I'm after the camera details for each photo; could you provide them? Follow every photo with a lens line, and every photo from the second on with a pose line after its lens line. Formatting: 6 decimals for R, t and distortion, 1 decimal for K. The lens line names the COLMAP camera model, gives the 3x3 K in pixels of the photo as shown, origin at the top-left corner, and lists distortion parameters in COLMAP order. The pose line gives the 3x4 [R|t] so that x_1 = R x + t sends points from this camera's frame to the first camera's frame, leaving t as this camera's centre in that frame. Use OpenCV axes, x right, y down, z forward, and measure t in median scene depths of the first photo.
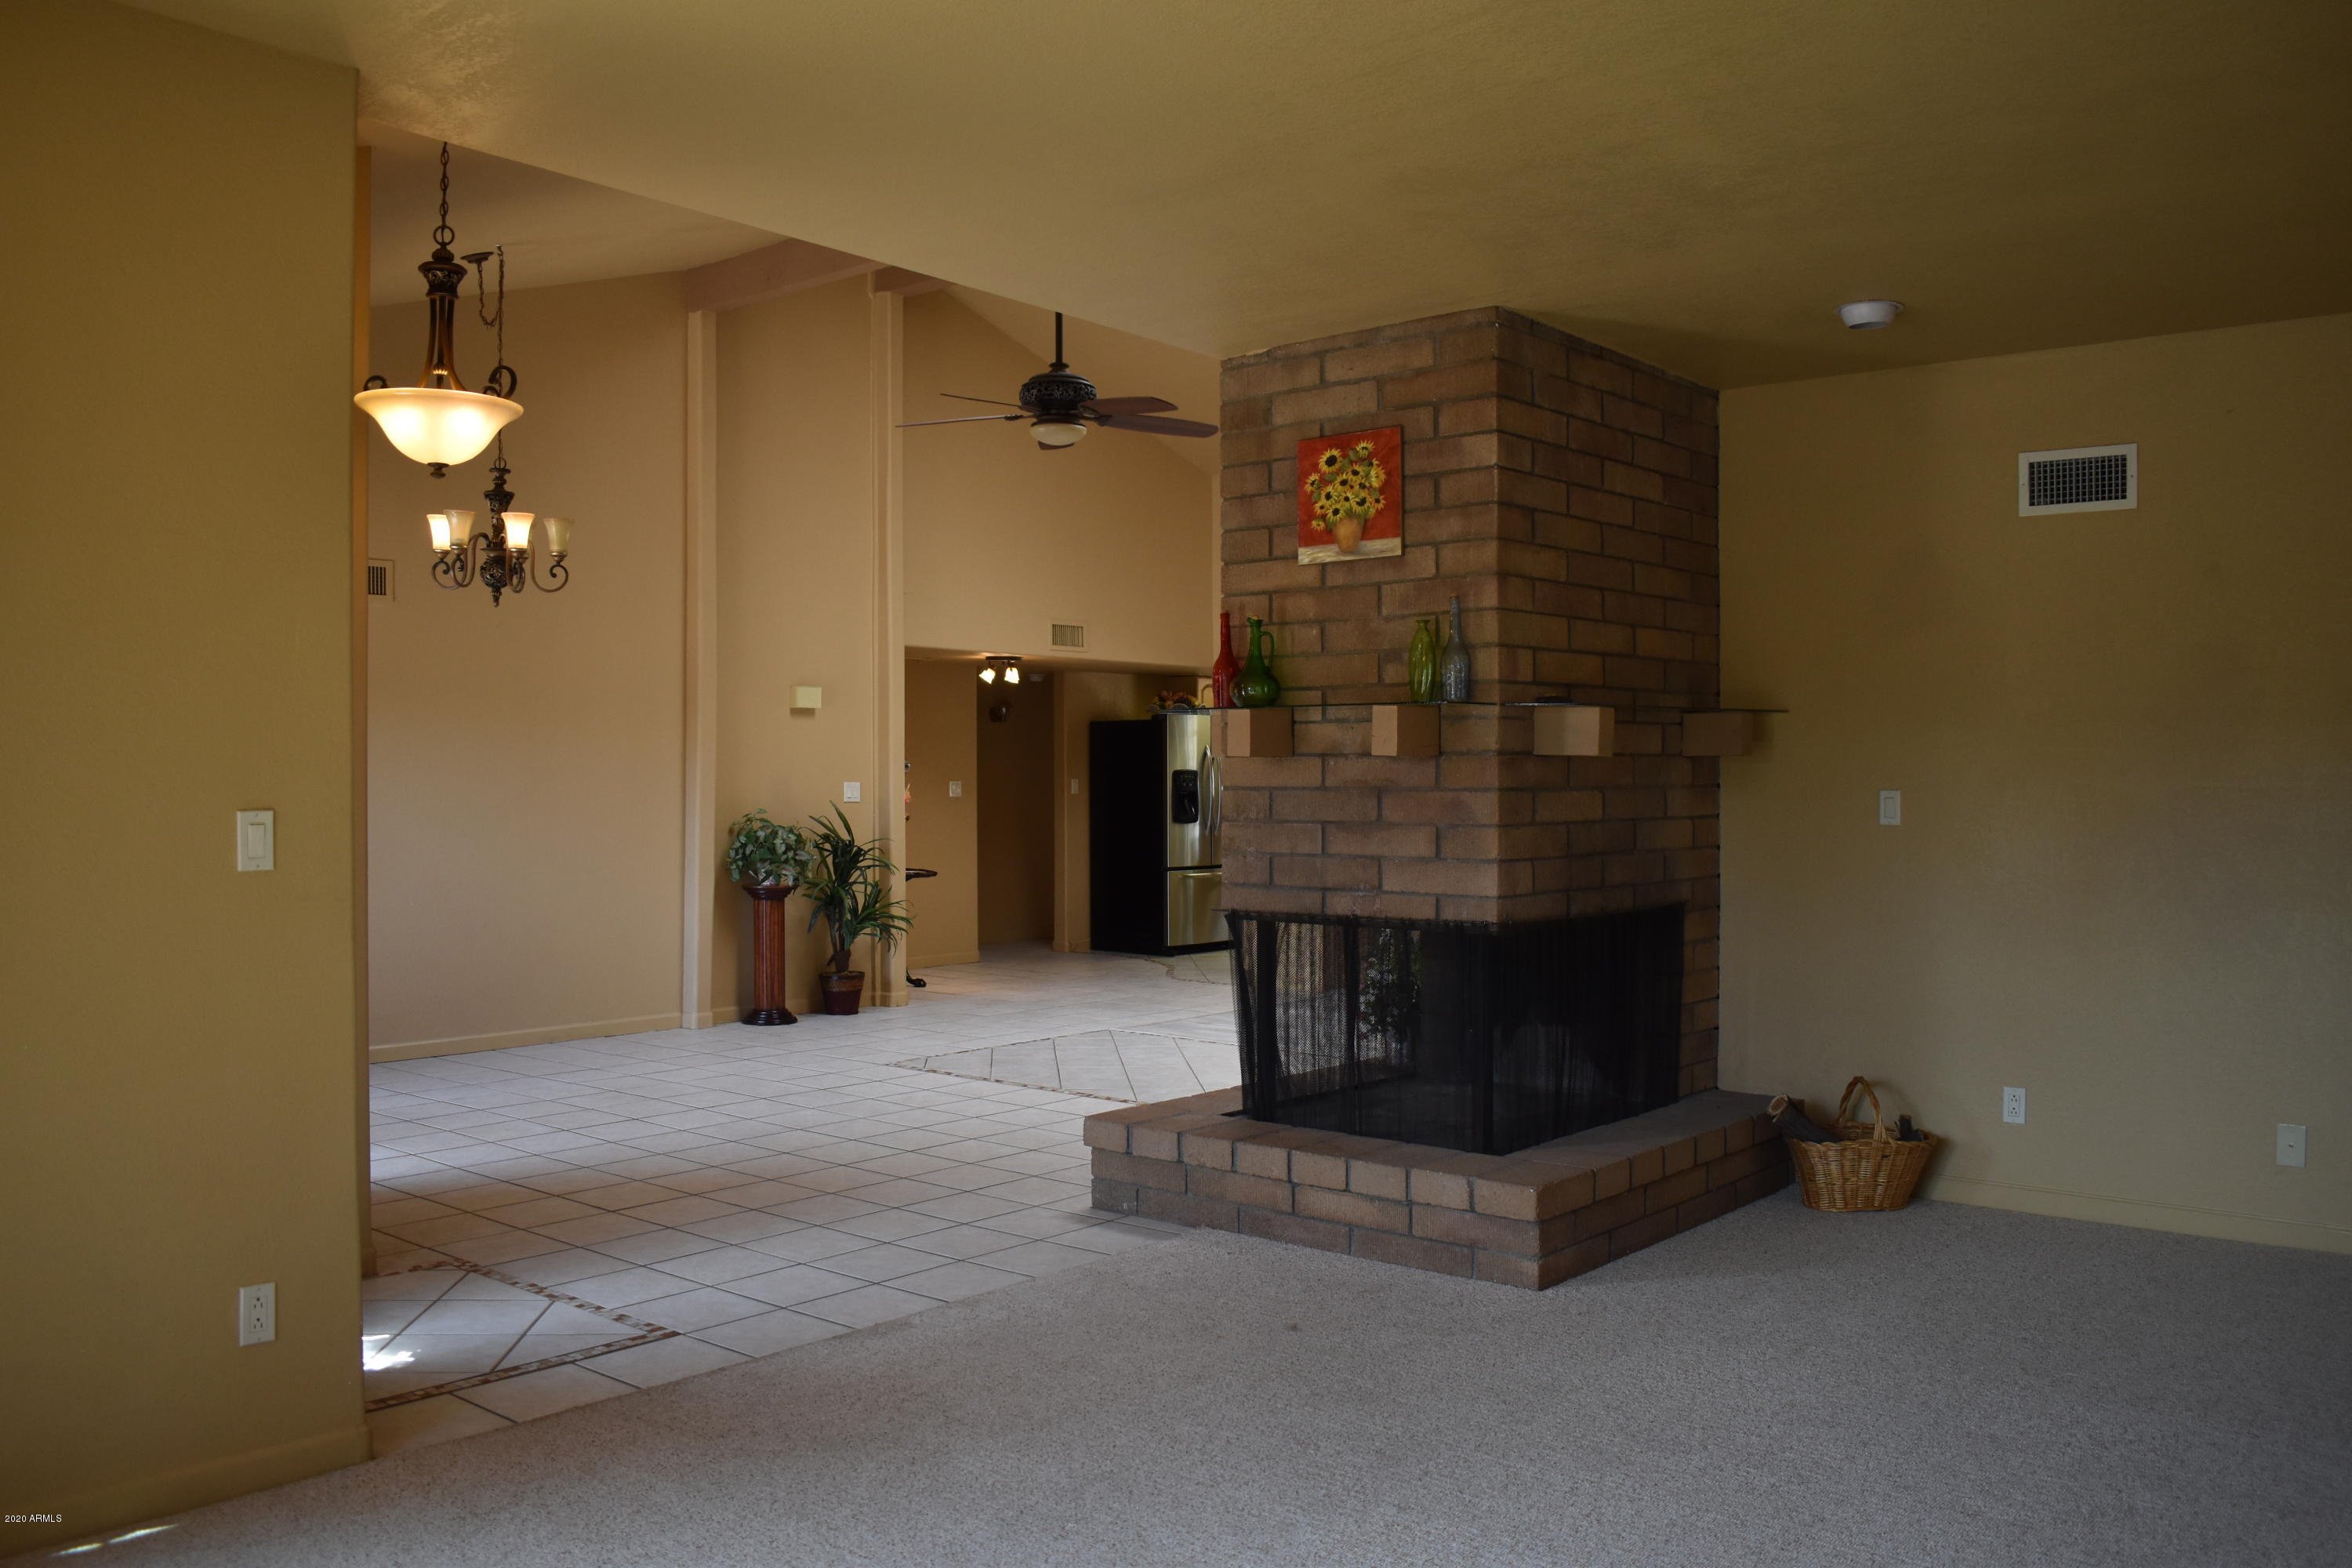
lens RADIAL K [[1892.0, 0, 1178.2], [0, 1892.0, 782.9], [0, 0, 1]] dist [-0.087111, 0.001197]
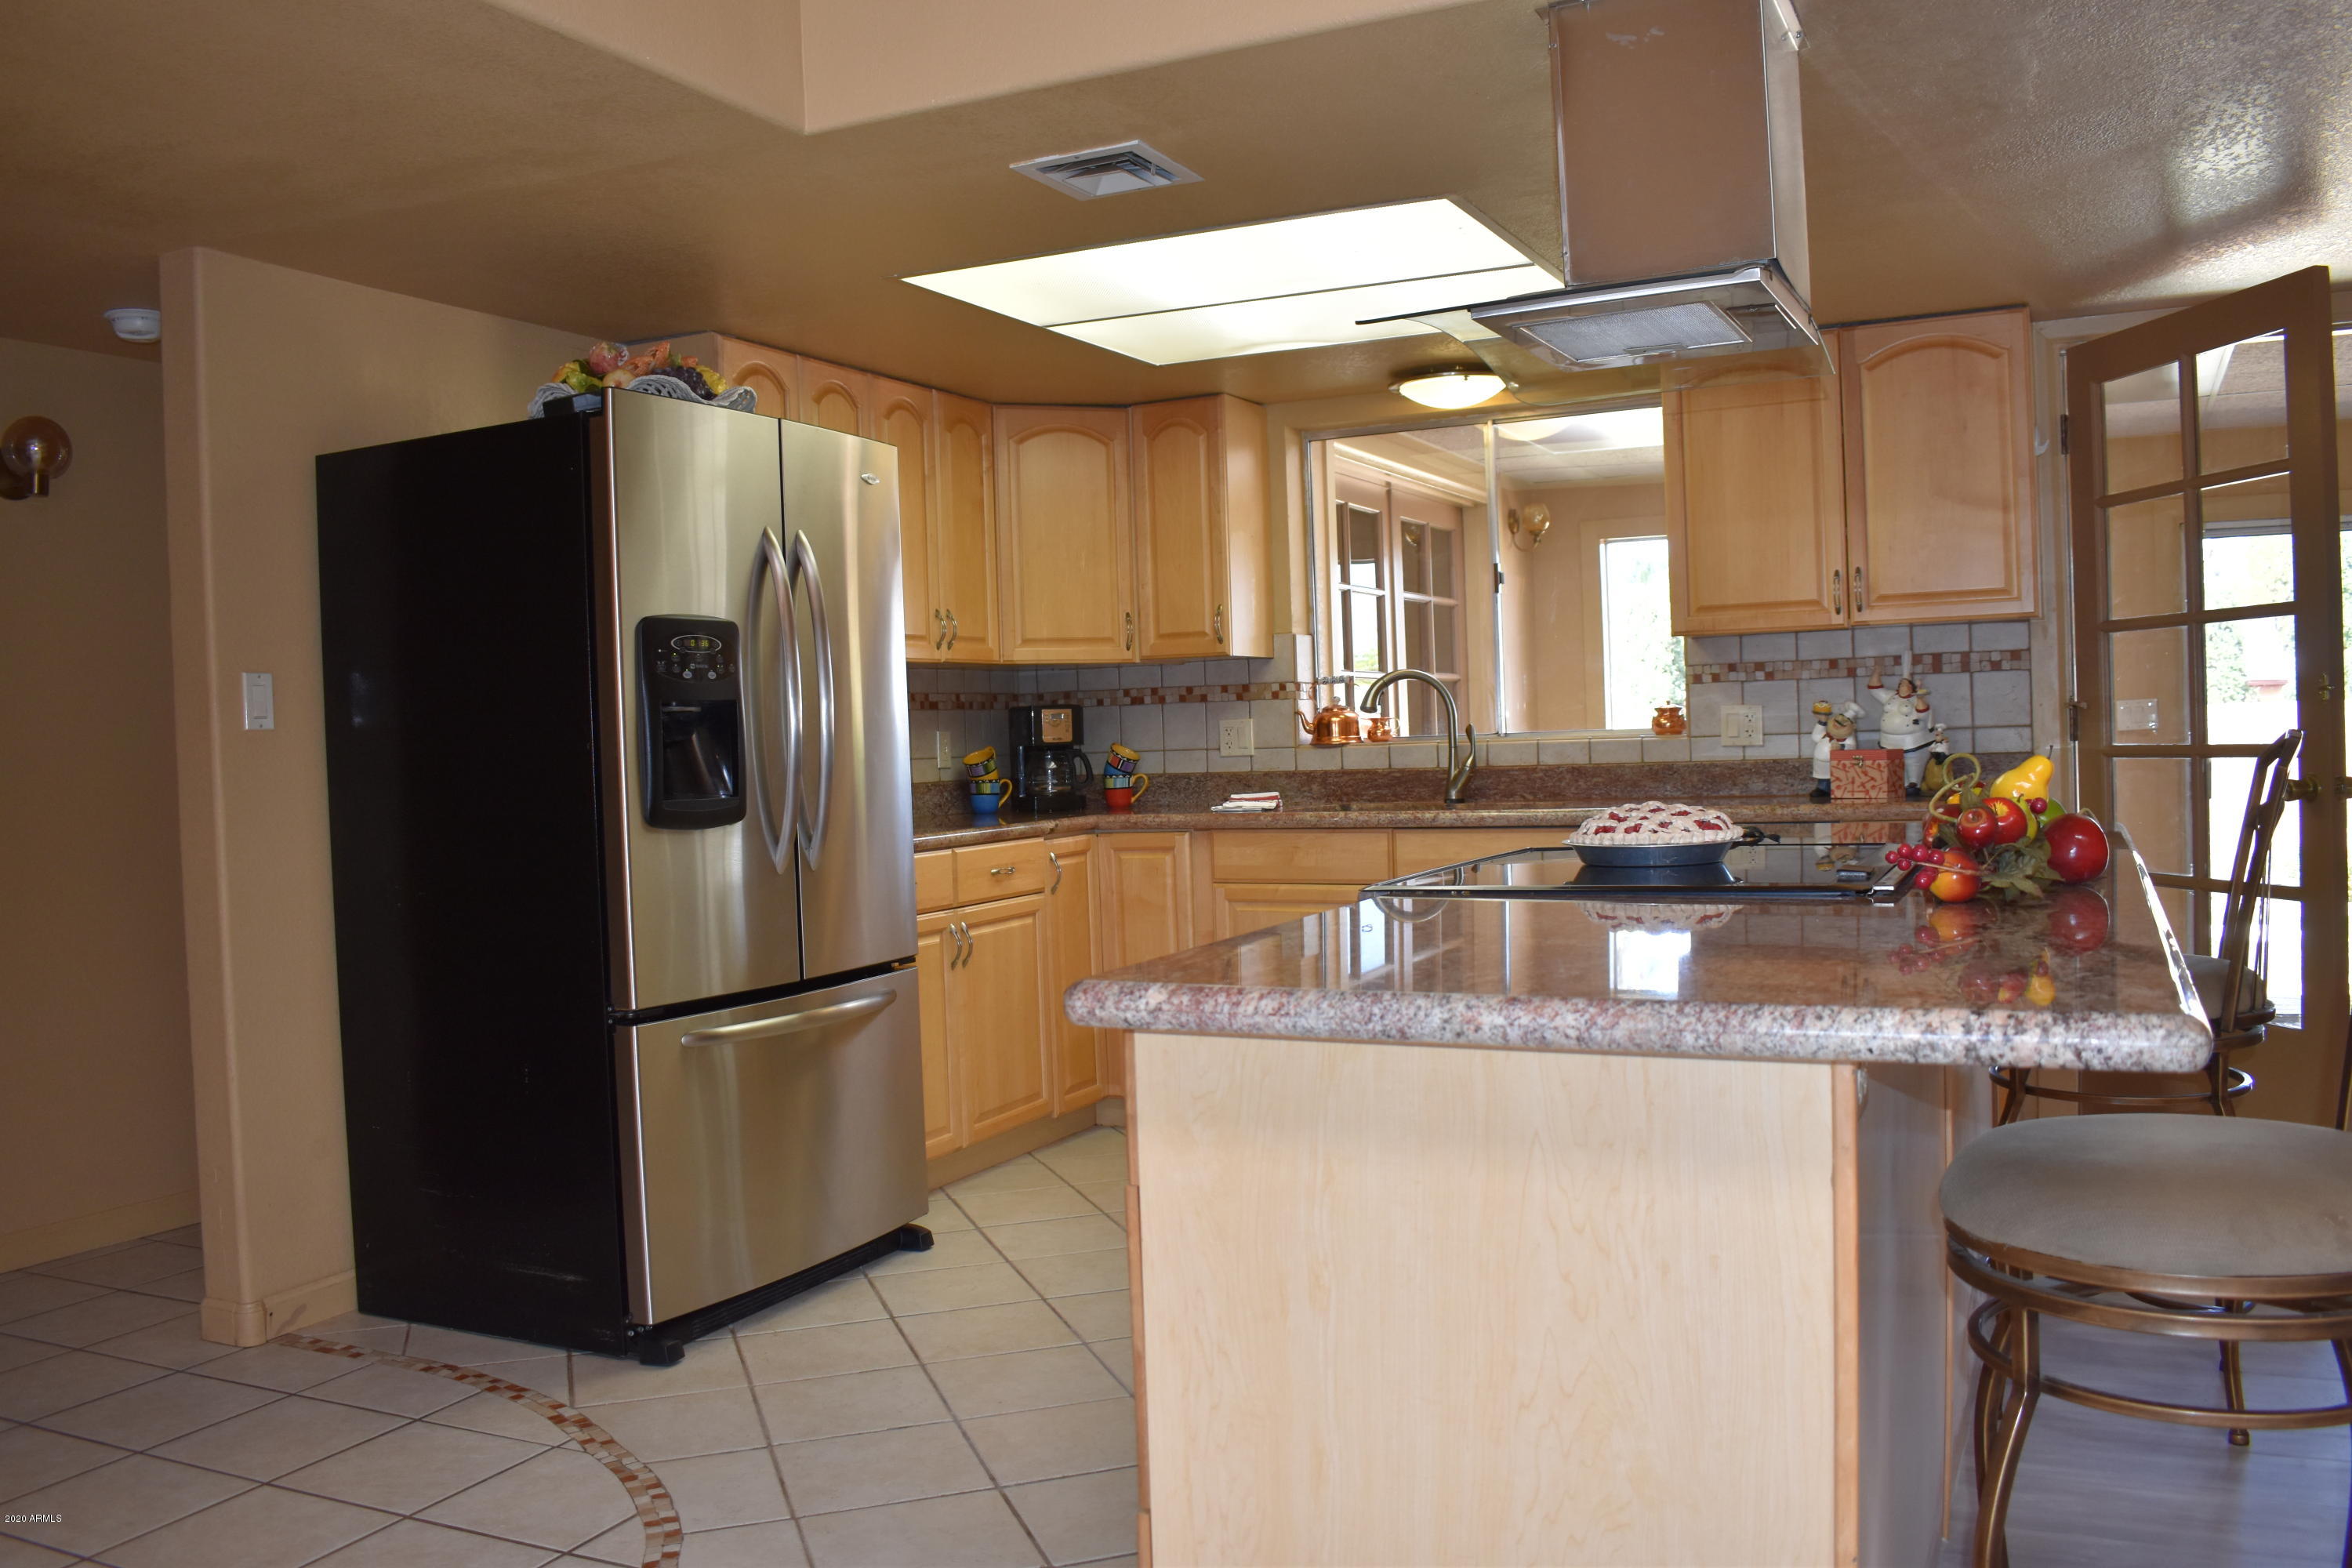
lens RADIAL K [[1892.0, 0, 1172.9], [0, 1892.0, 780.2], [0, 0, 1]] dist [-0.087111, 0.001197]
pose [[0.963290, -0.034509, 0.266234, -0.001500], [0.030736, 0.999360, 0.018325, 0.011875], [-0.266696, -0.009469, 0.963734, 0.736772]]
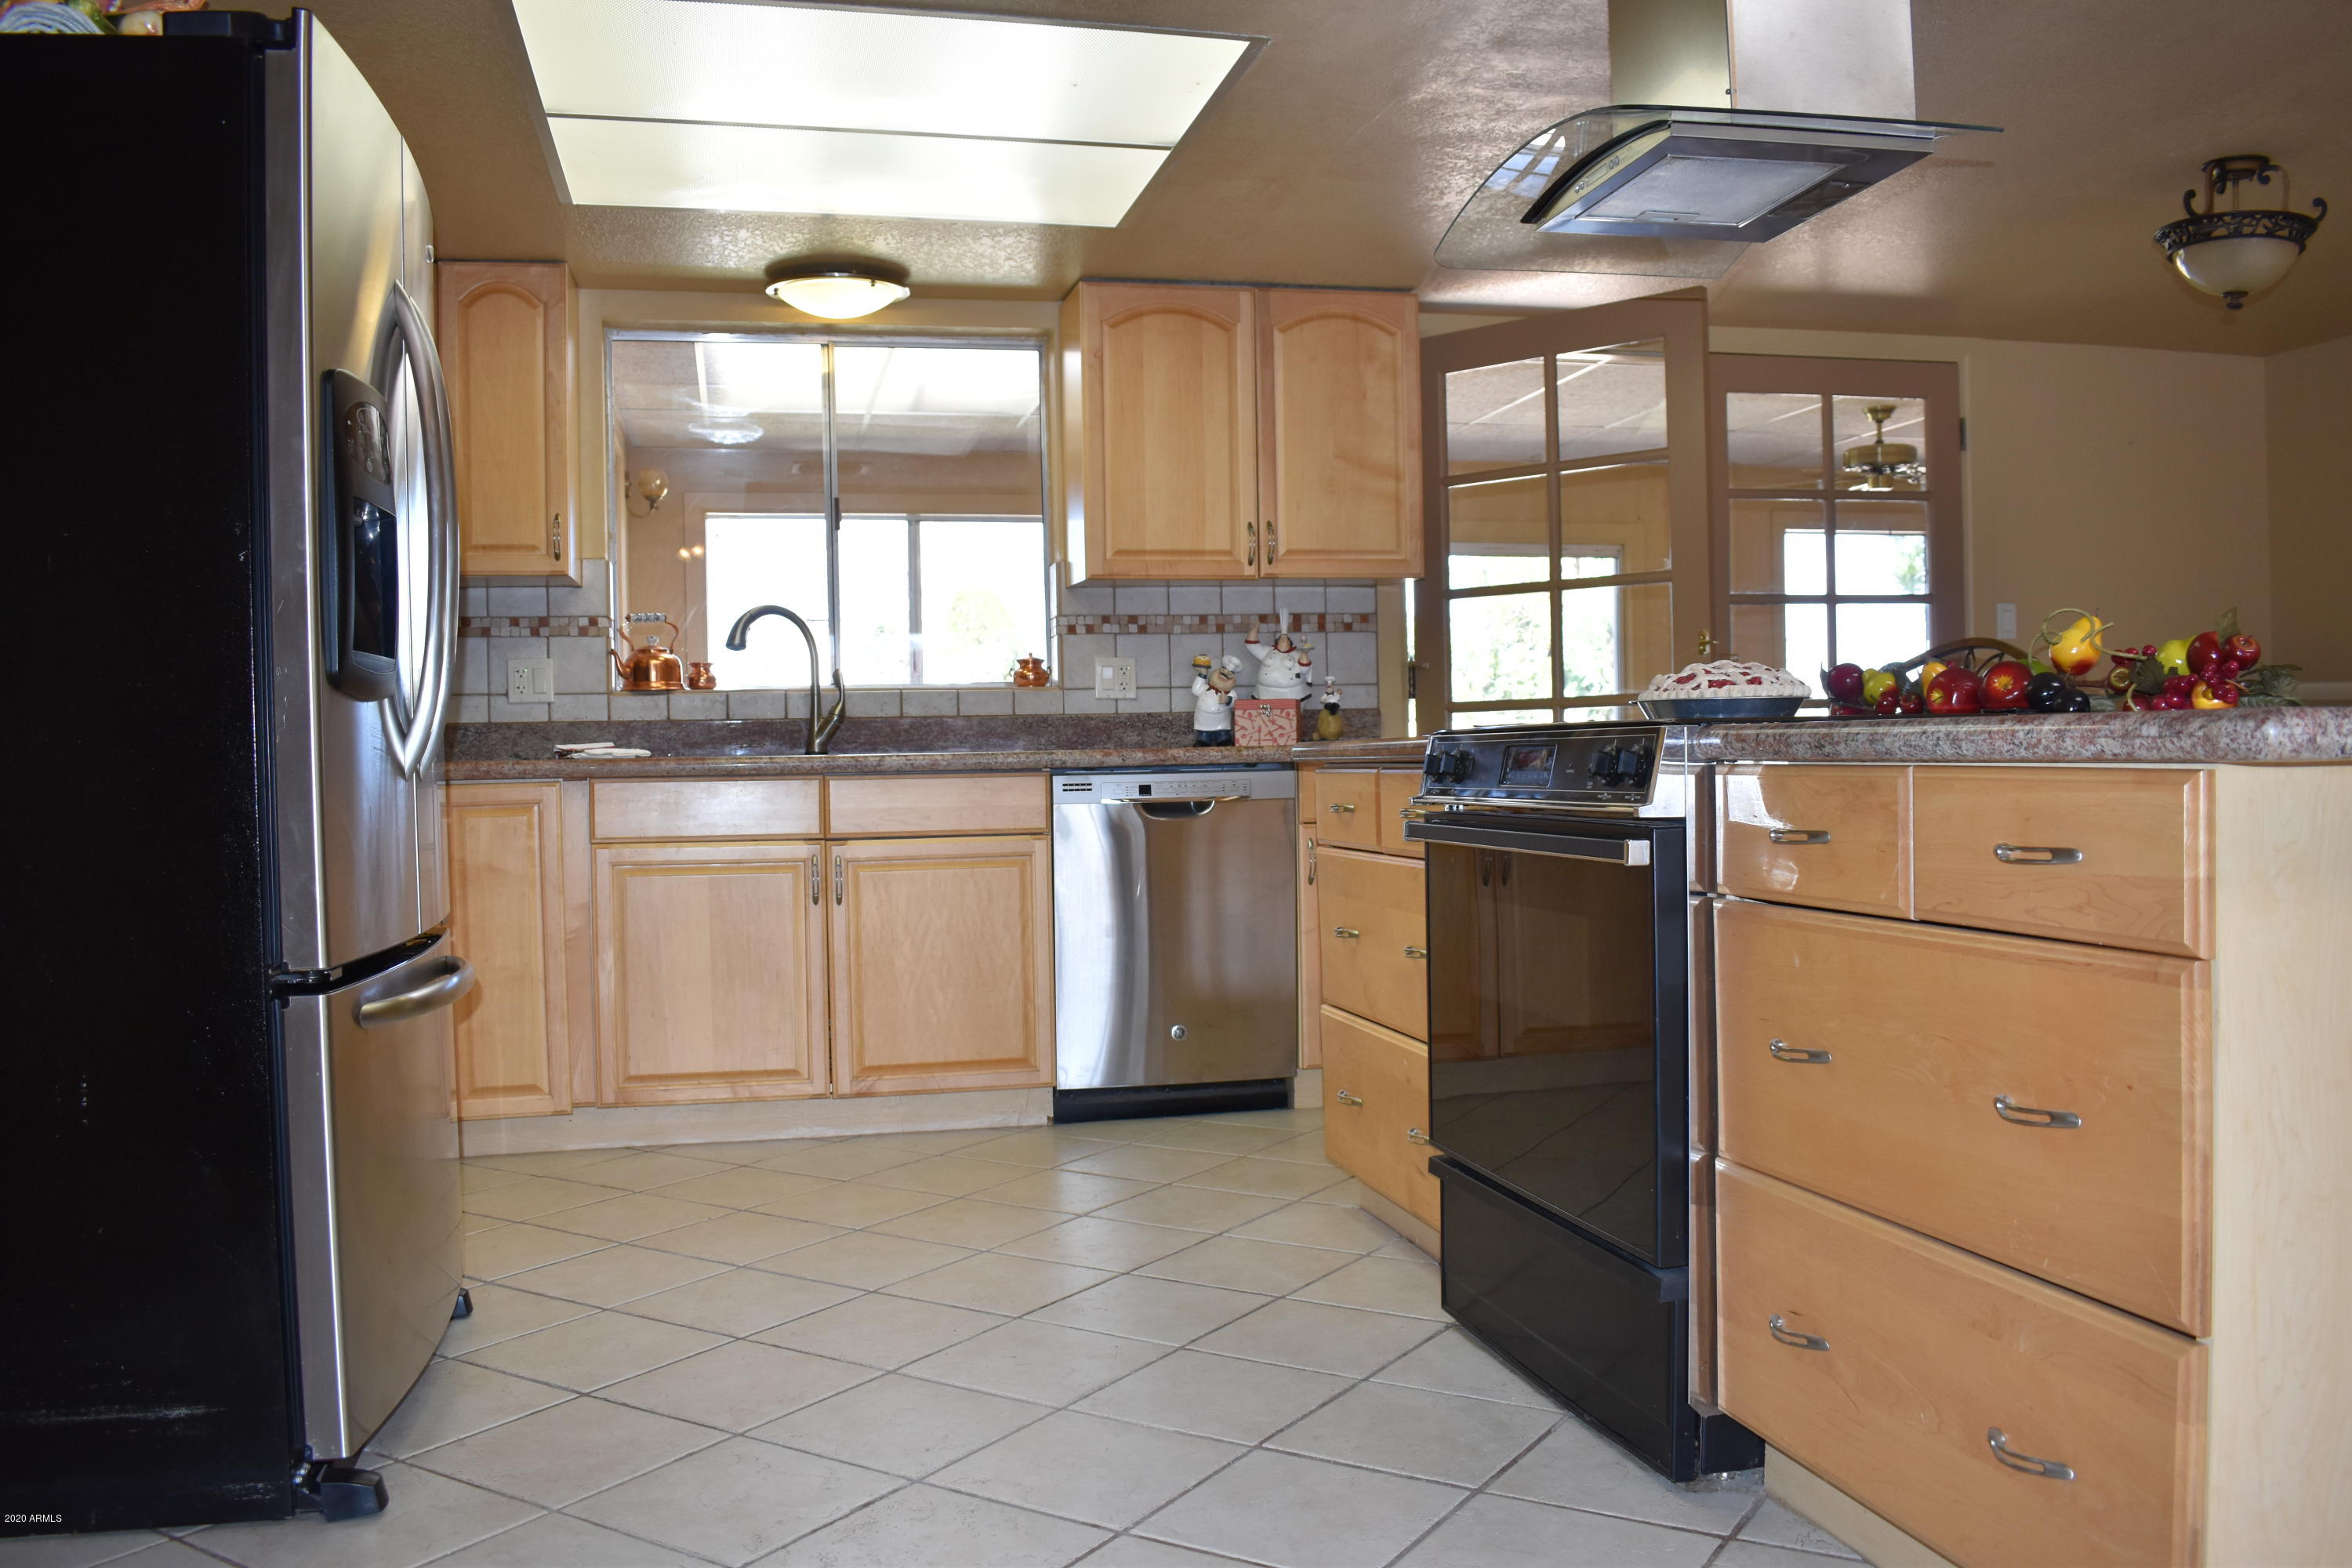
lens RADIAL K [[1892.0, 0, 1177.1], [0, 1892.0, 792.1], [0, 0, 1]] dist [-0.087111, 0.001197]
pose [[0.580535, -0.024345, 0.813872, -0.089635], [0.019077, 0.999685, 0.016296, 0.028080], [-0.814012, 0.006066, 0.580816, 0.842125]]
